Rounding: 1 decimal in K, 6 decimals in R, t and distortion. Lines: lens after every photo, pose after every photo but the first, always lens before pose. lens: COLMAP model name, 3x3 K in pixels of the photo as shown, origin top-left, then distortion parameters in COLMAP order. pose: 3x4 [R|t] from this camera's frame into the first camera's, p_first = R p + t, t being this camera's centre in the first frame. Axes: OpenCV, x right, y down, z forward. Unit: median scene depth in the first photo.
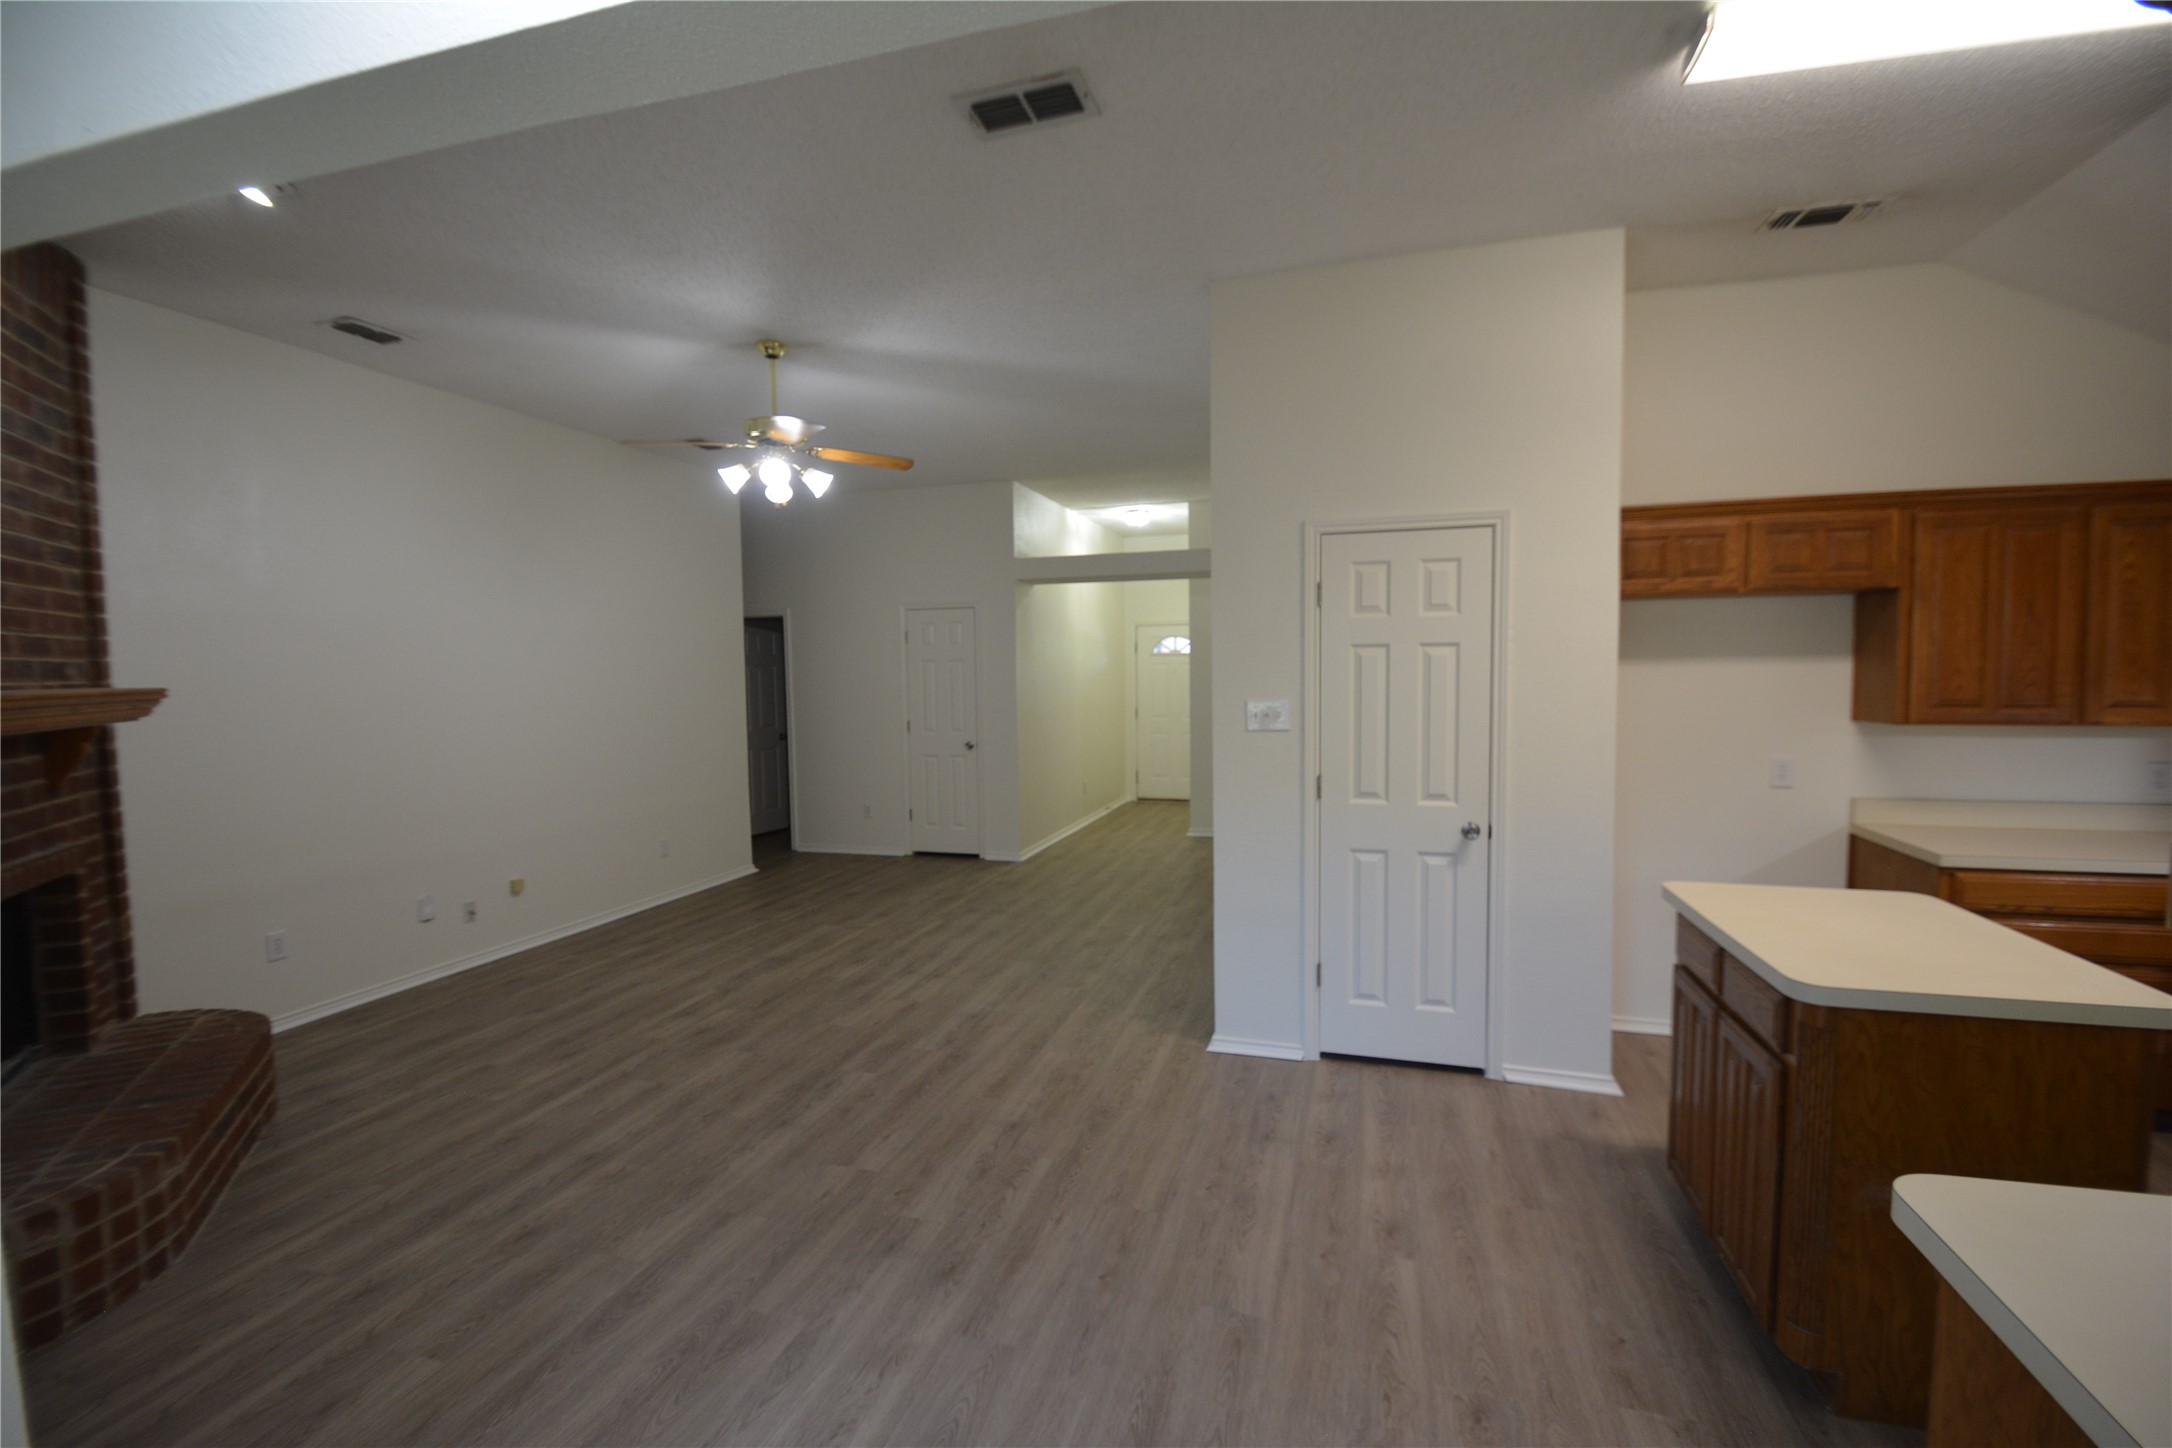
lens RADIAL K [[954.8, 0, 1086.0], [0, 954.8, 724.0], [0, 0, 1]] dist [0.009658, -0.015709]
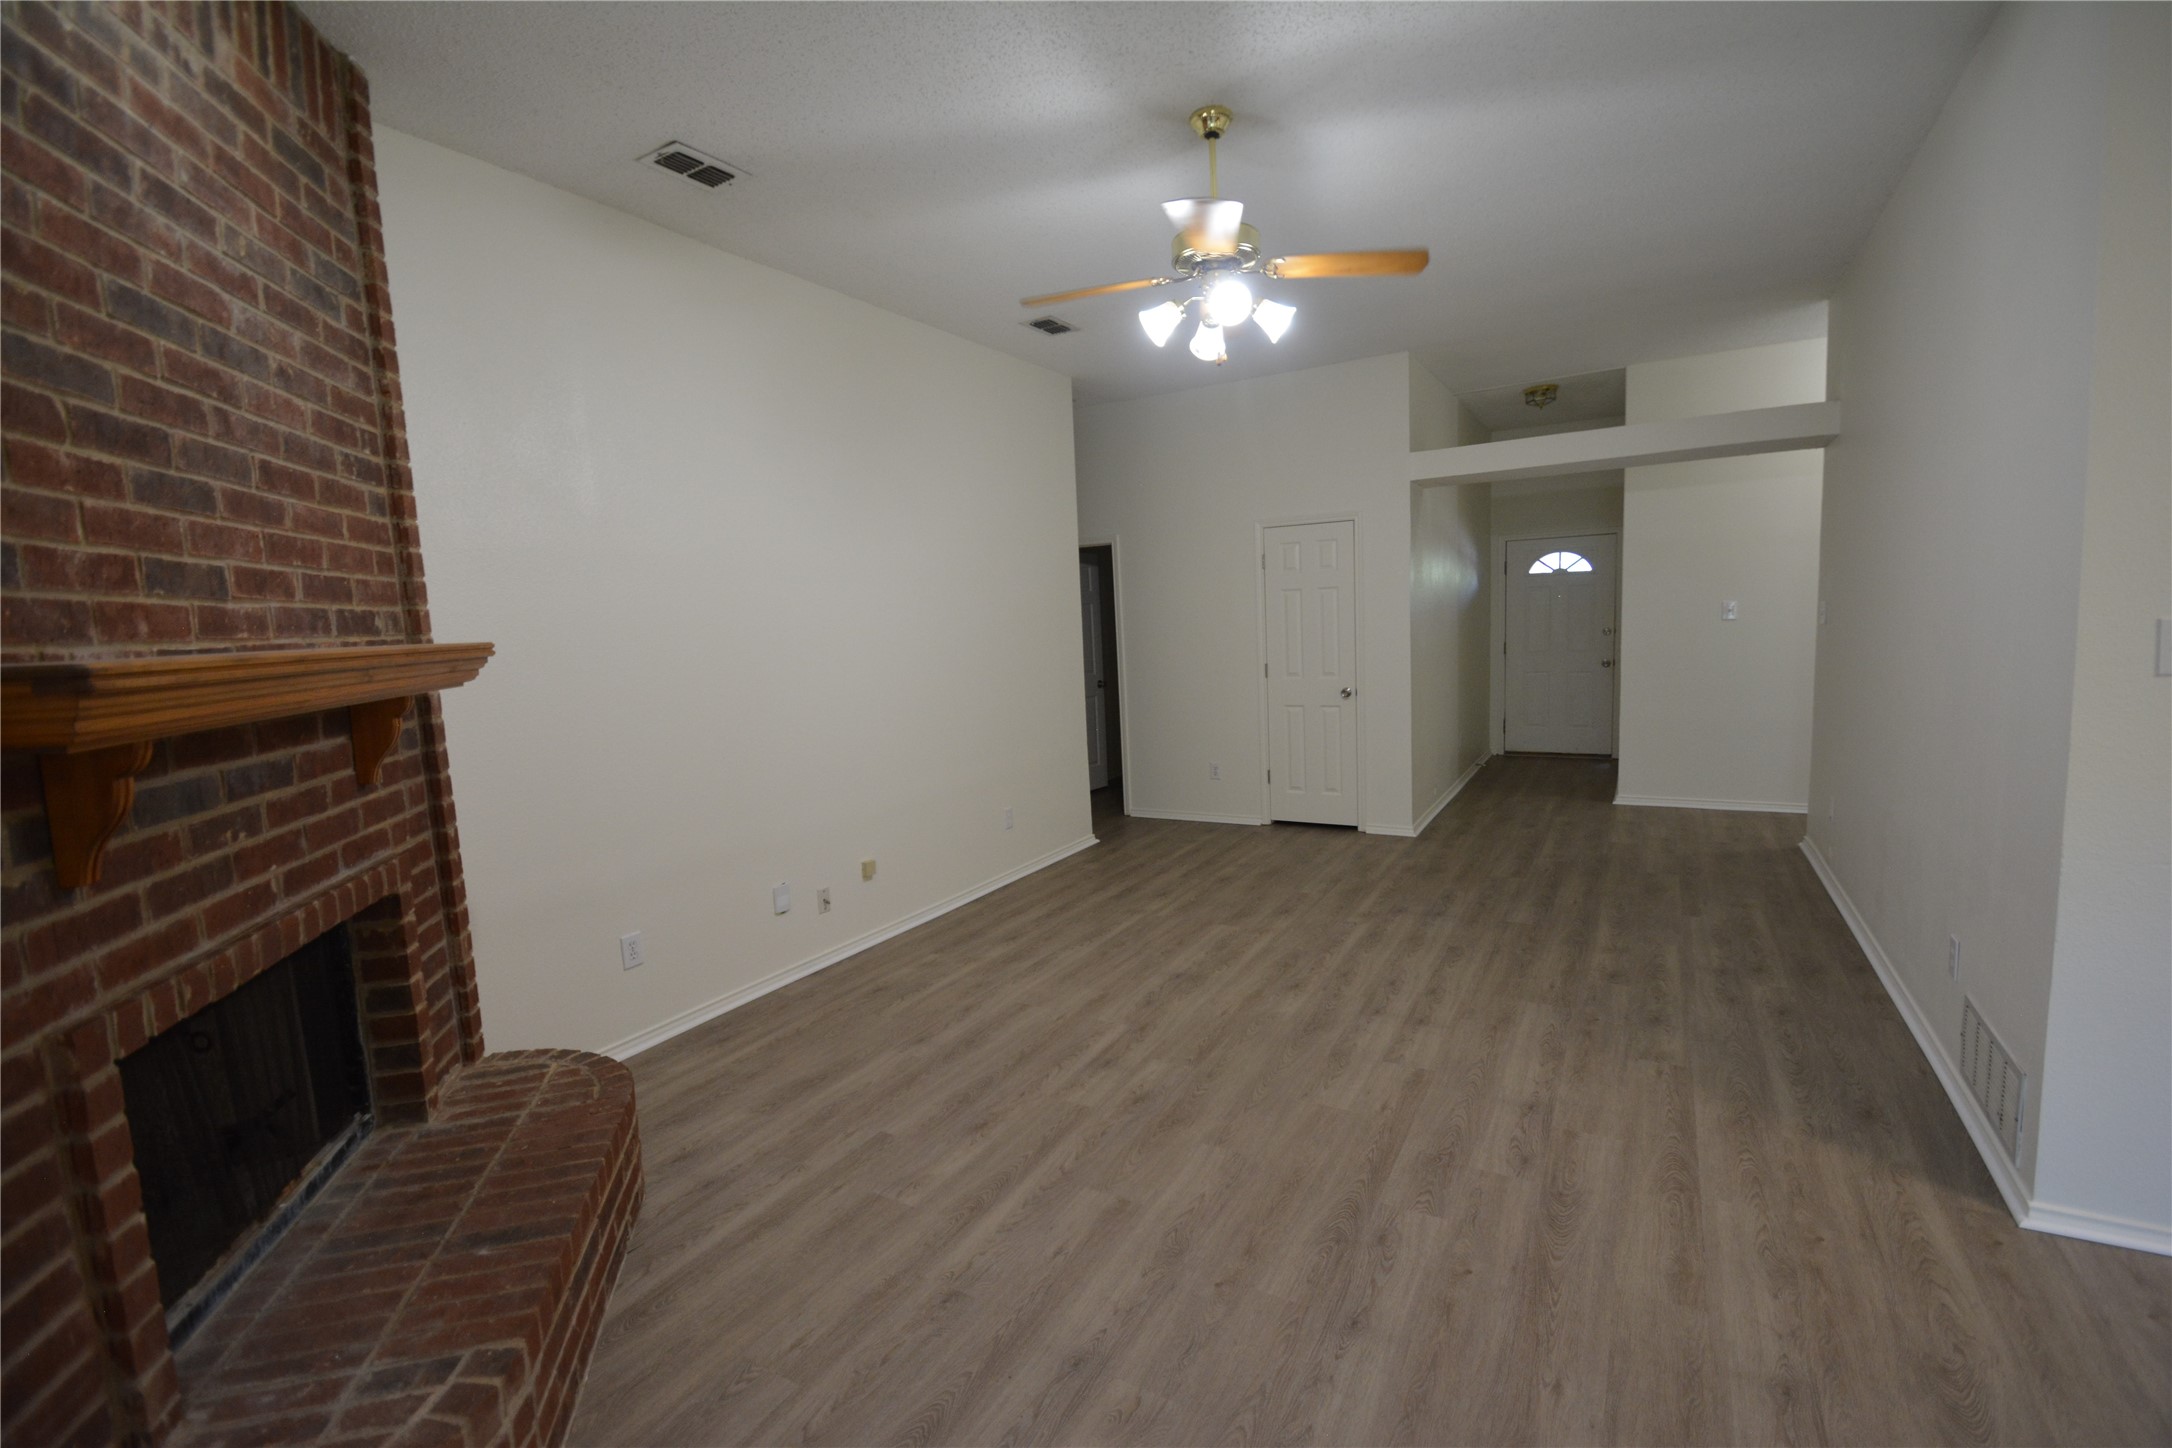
lens RADIAL K [[952.2, 0, 1086.0], [0, 952.2, 724.0], [0, 0, 1]] dist [0.012239, -0.023089]
pose [[0.970722, -0.002768, -0.240188, -0.325380], [0.017725, 0.998033, 0.060135, -0.010245], [0.239549, -0.062631, 0.968862, 0.371702]]
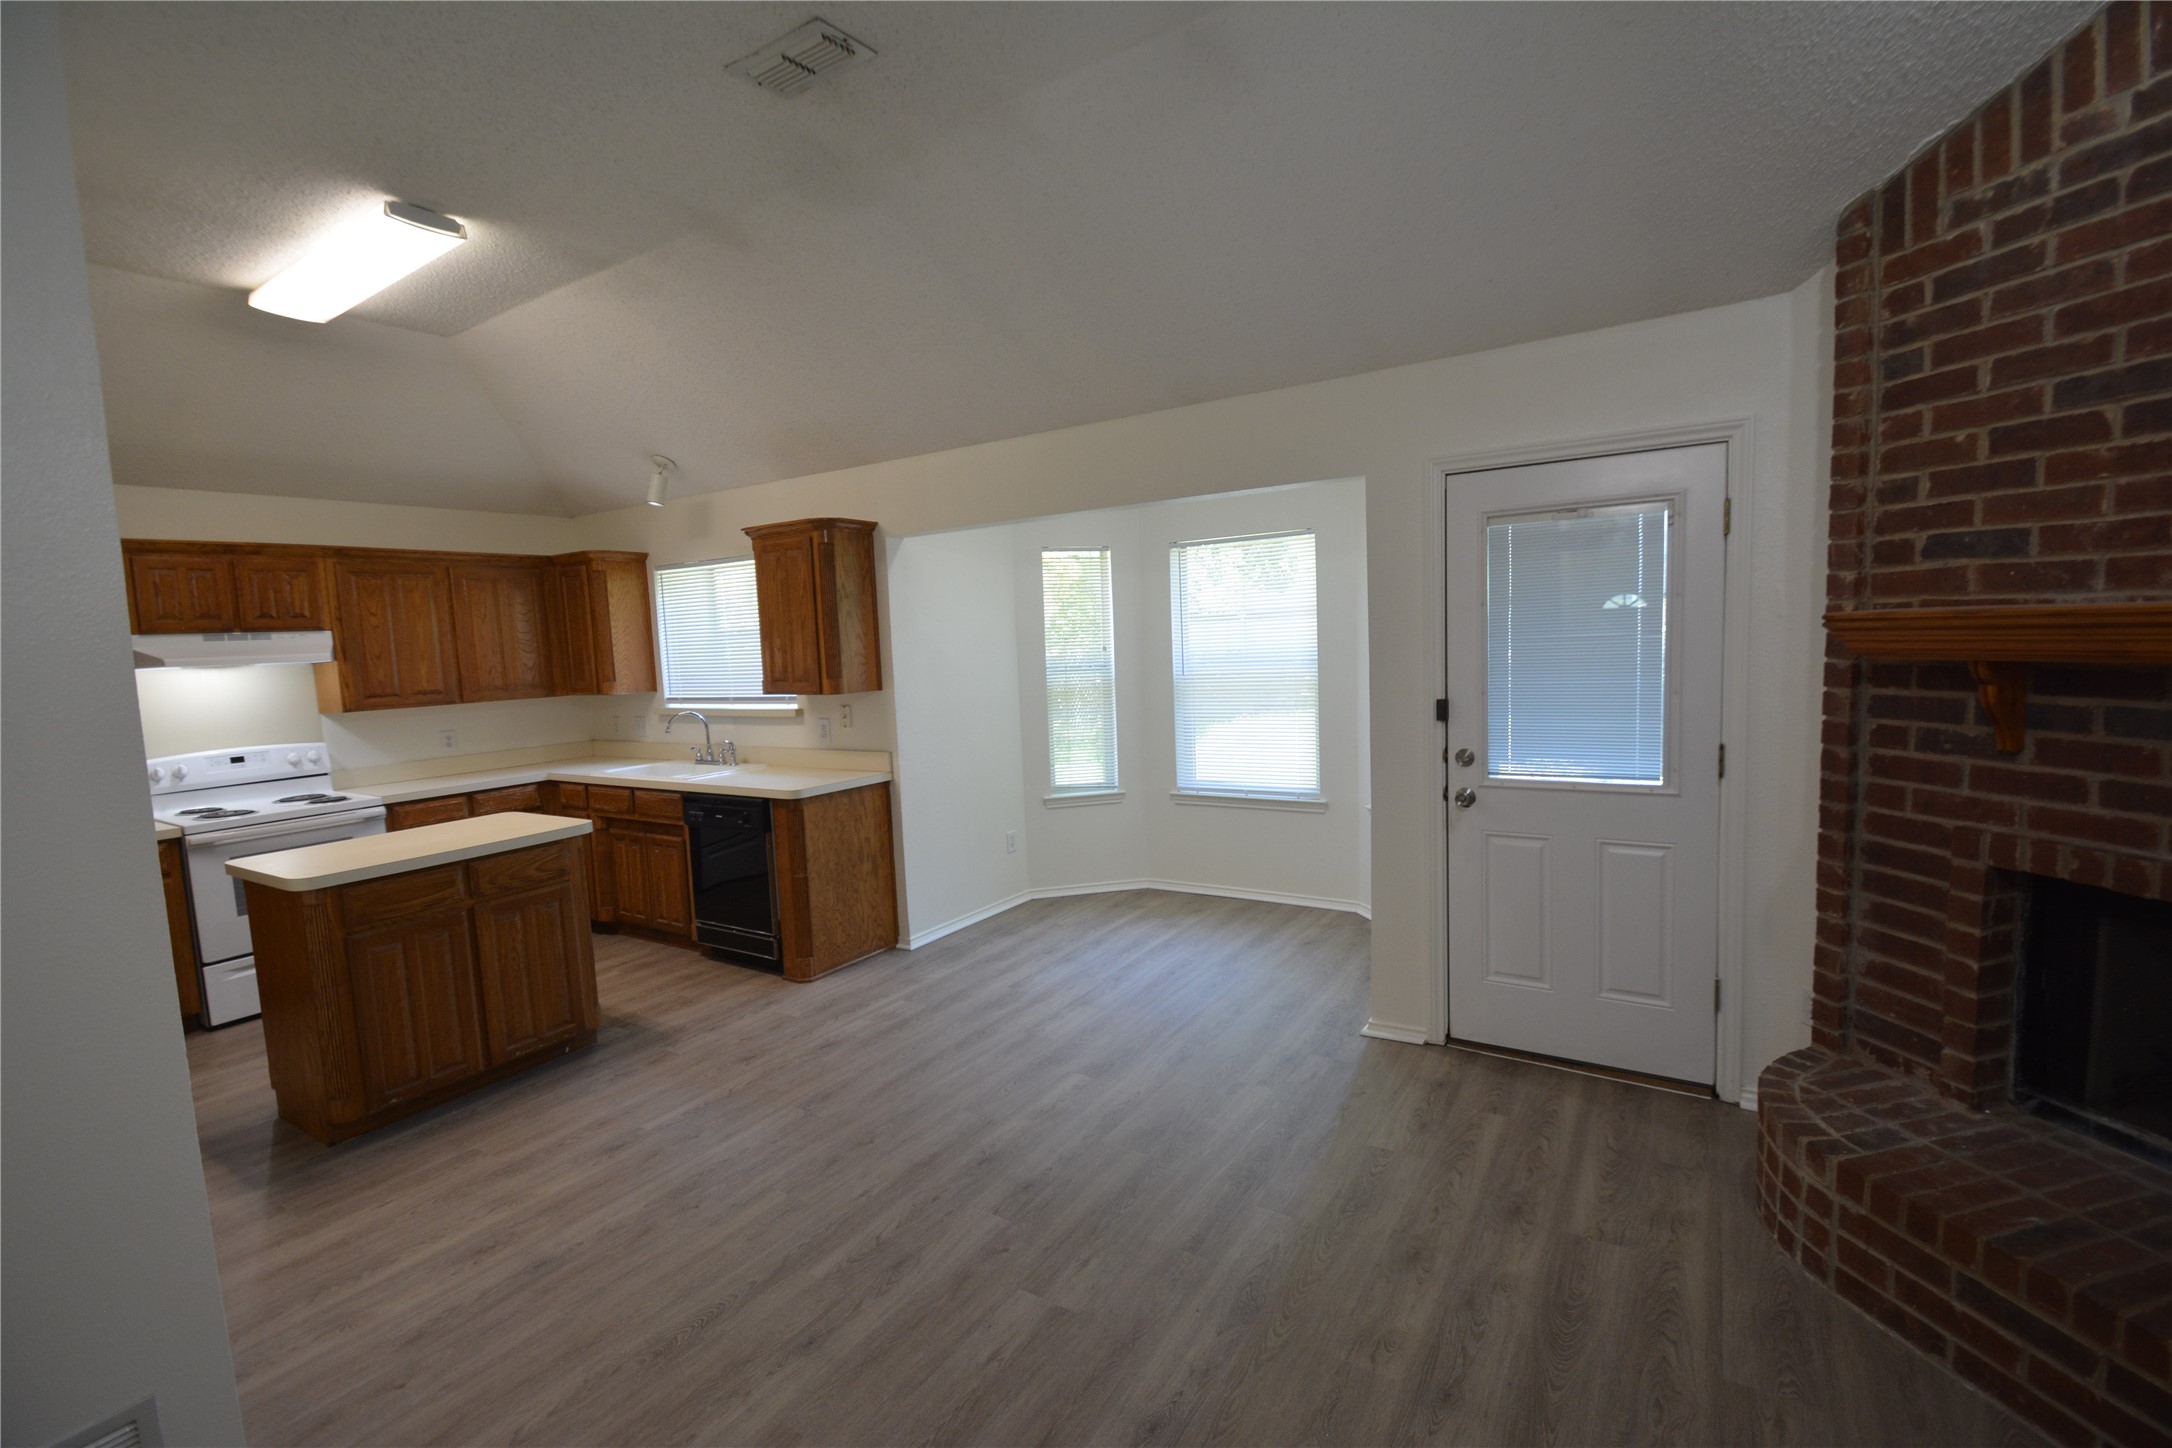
lens RADIAL K [[954.8, 0, 1086.0], [0, 954.8, 724.0], [0, 0, 1]] dist [0.009658, -0.015709]
pose [[-0.958847, 0.025942, 0.282735, -0.435930], [0.069244, 0.987114, 0.144259, -0.076463], [-0.275350, 0.157901, -0.948288, 1.437576]]
